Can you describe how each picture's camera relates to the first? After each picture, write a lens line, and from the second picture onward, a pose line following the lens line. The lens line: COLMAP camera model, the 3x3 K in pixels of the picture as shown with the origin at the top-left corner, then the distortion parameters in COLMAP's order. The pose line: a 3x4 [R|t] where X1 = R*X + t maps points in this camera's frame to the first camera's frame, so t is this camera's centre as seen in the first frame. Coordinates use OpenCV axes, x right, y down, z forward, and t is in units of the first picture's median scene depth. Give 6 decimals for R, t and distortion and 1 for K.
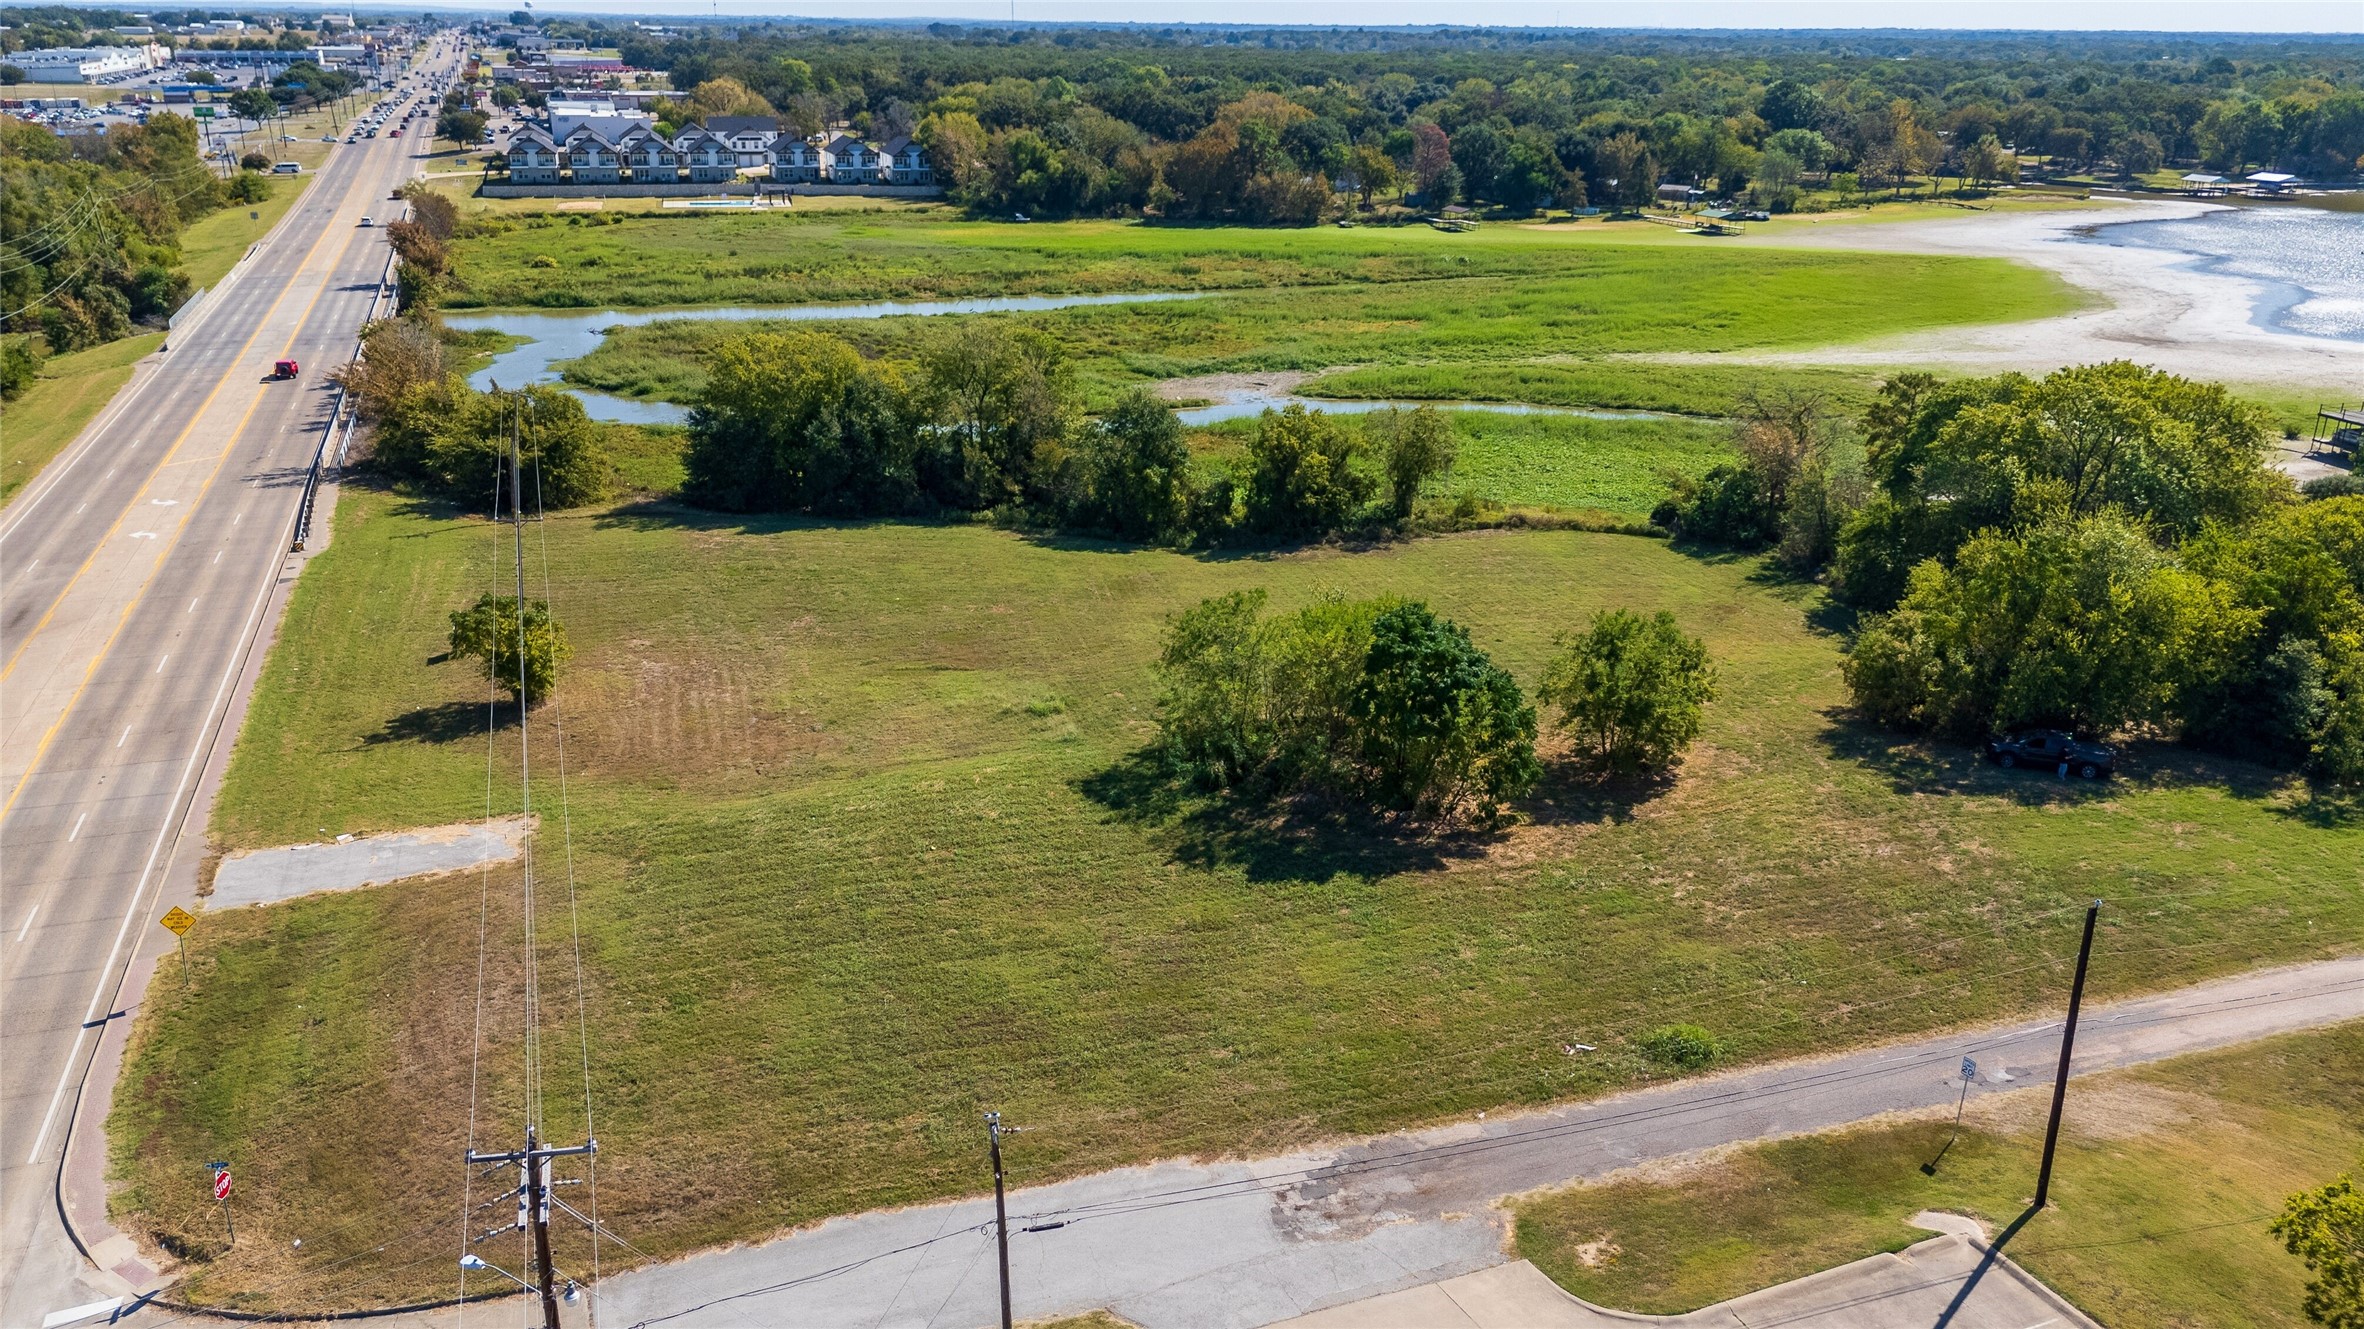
lens RADIAL K [[1741.2, 0, 1197.0], [0, 1741.2, 669.1], [0, 0, 1]] dist [0.082934, -0.094327]
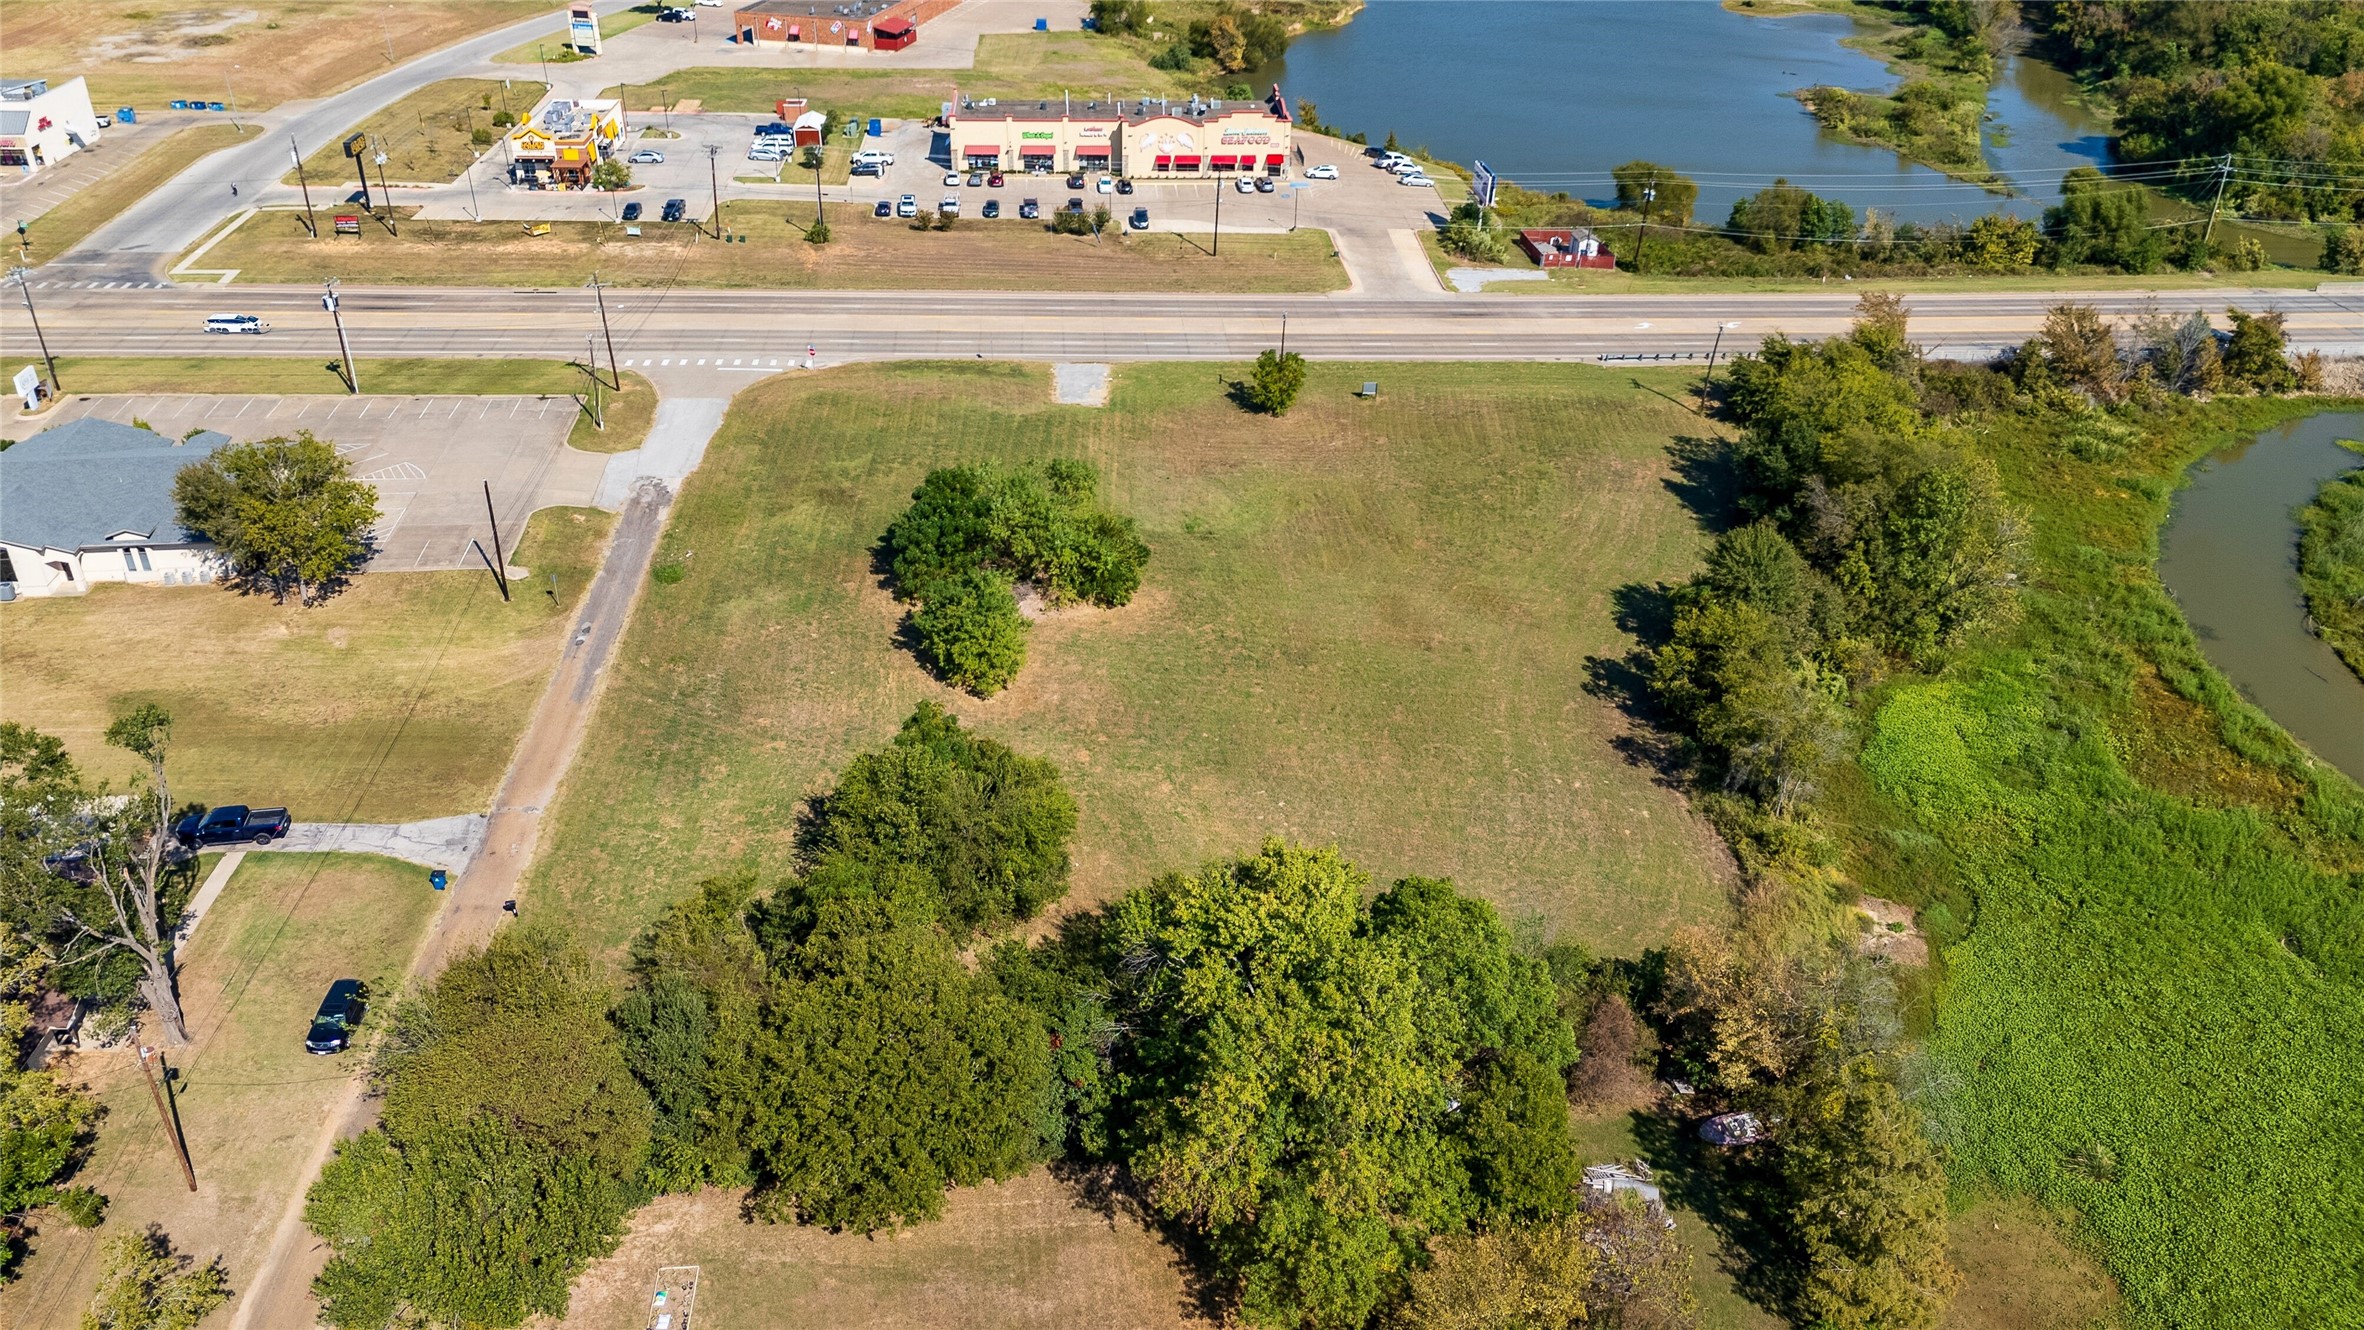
lens RADIAL K [[1710.8, 0, 1191.1], [0, 1710.8, 735.3], [0, 0, 1]] dist [0.055300, -0.054399]
pose [[-0.276471, 0.503330, -0.818671, 0.860596], [-0.359158, 0.736033, 0.573813, -0.489970], [0.891386, 0.452675, -0.022717, 0.750625]]
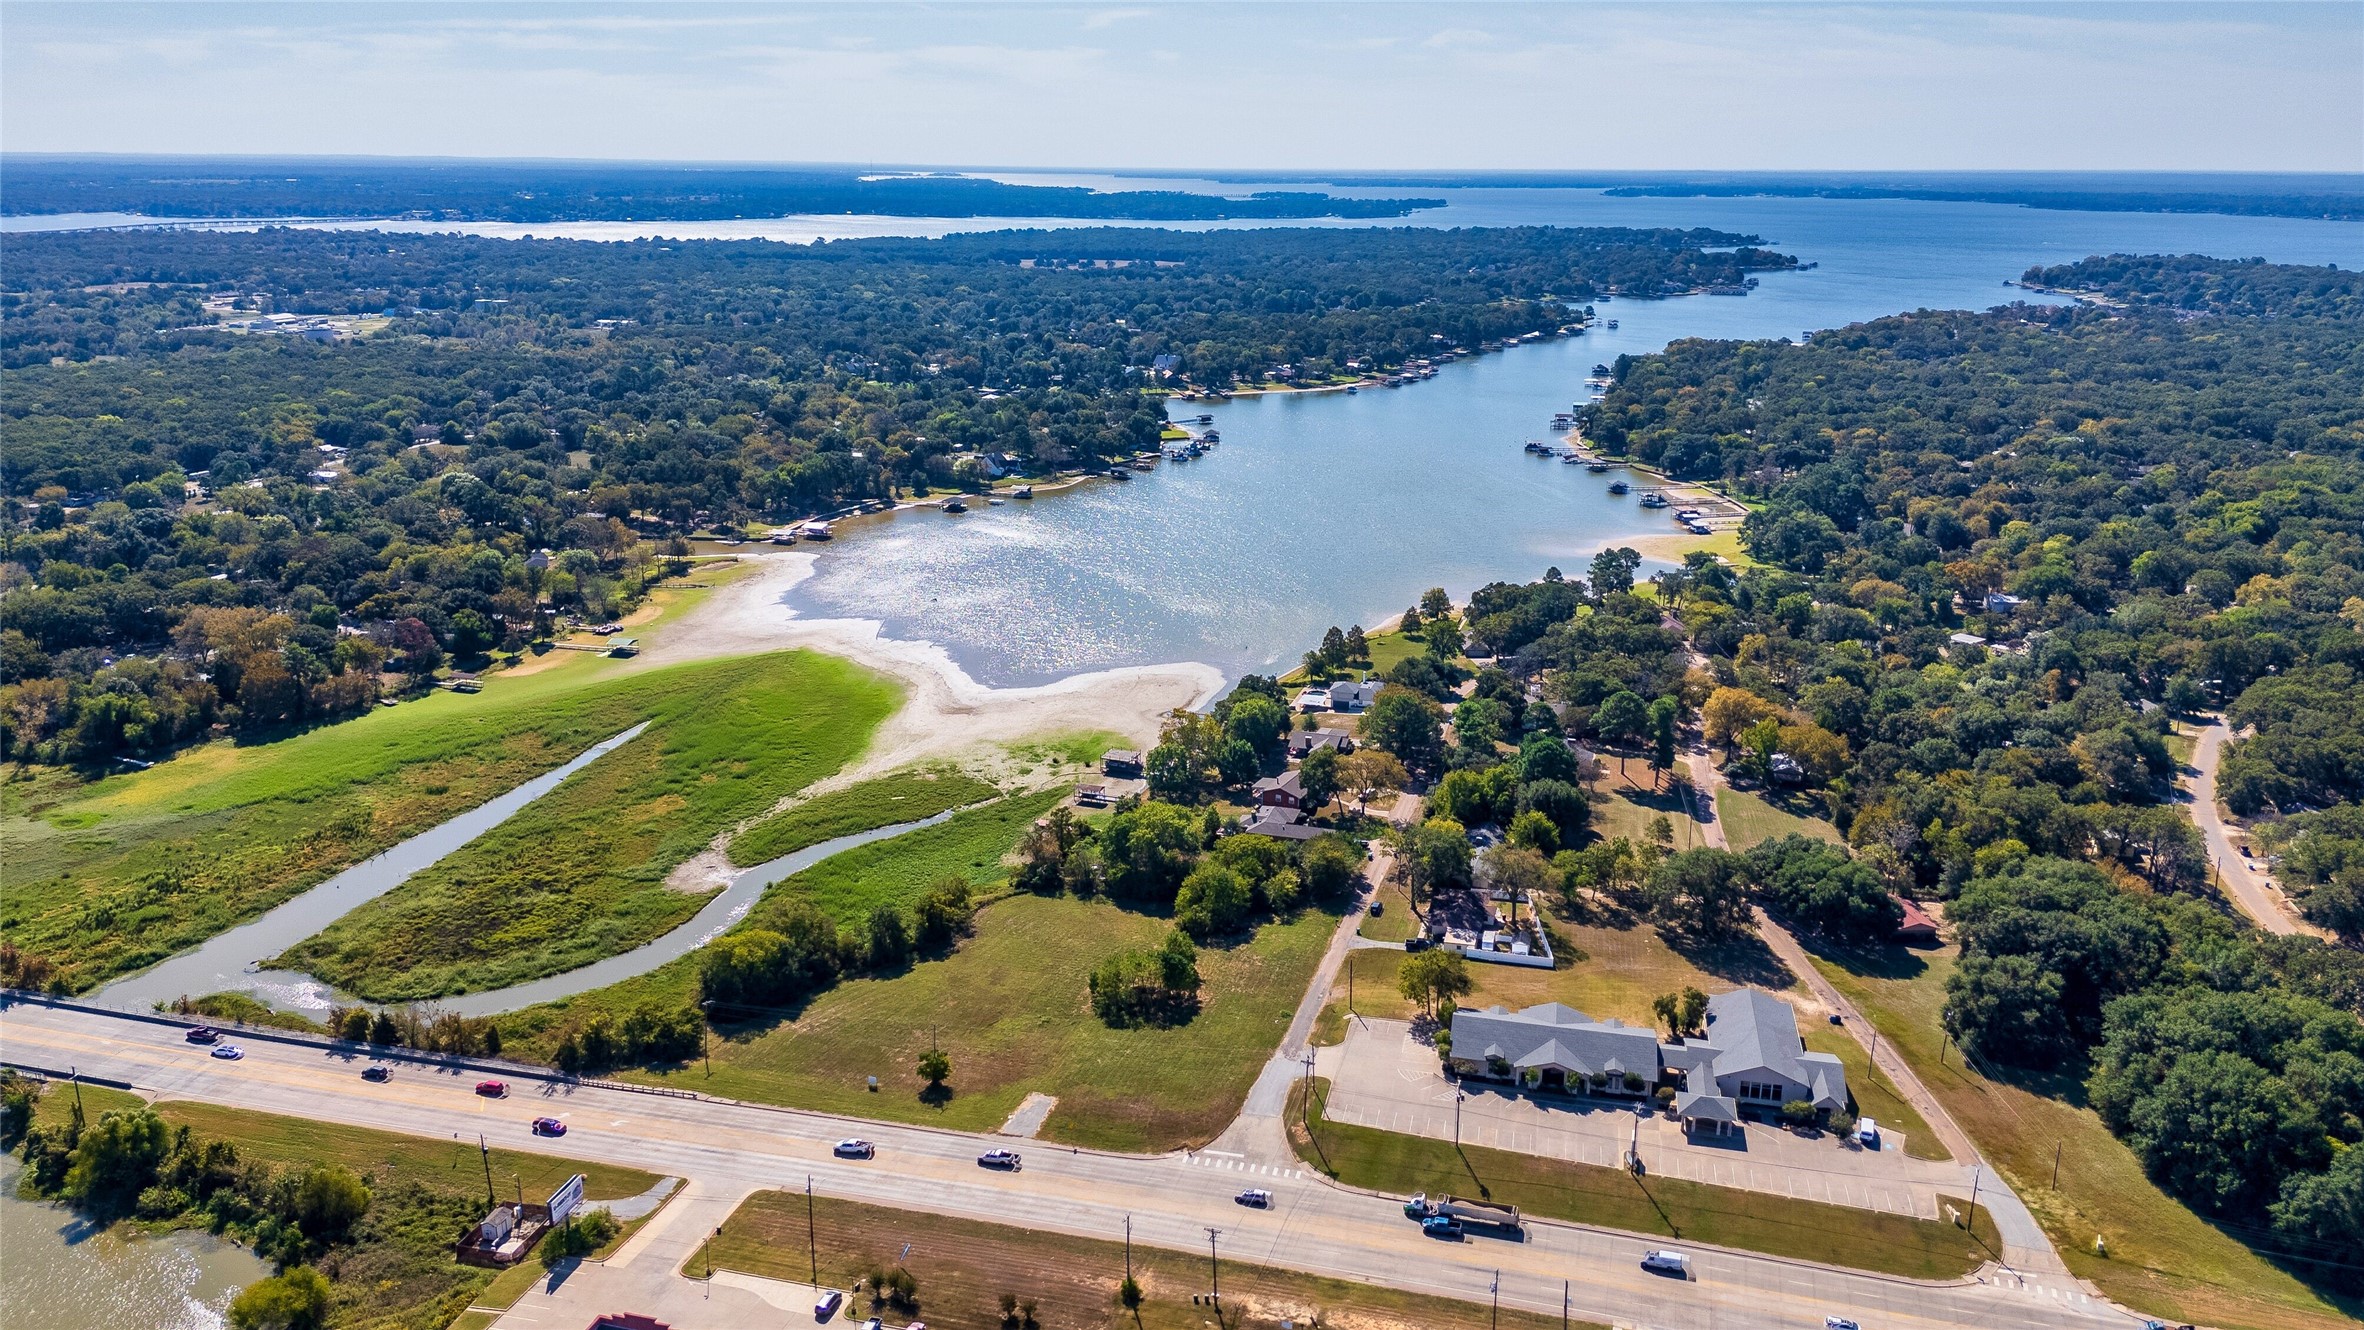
lens RADIAL K [[1741.2, 0, 1197.0], [0, 1741.2, 669.6], [0, 0, 1]] dist [0.082934, -0.094327]
pose [[0.588437, -0.235558, 0.773469, -1.587470], [0.277309, 0.957394, 0.080602, -0.546837], [-0.759501, 0.167061, 0.628688, -0.972113]]
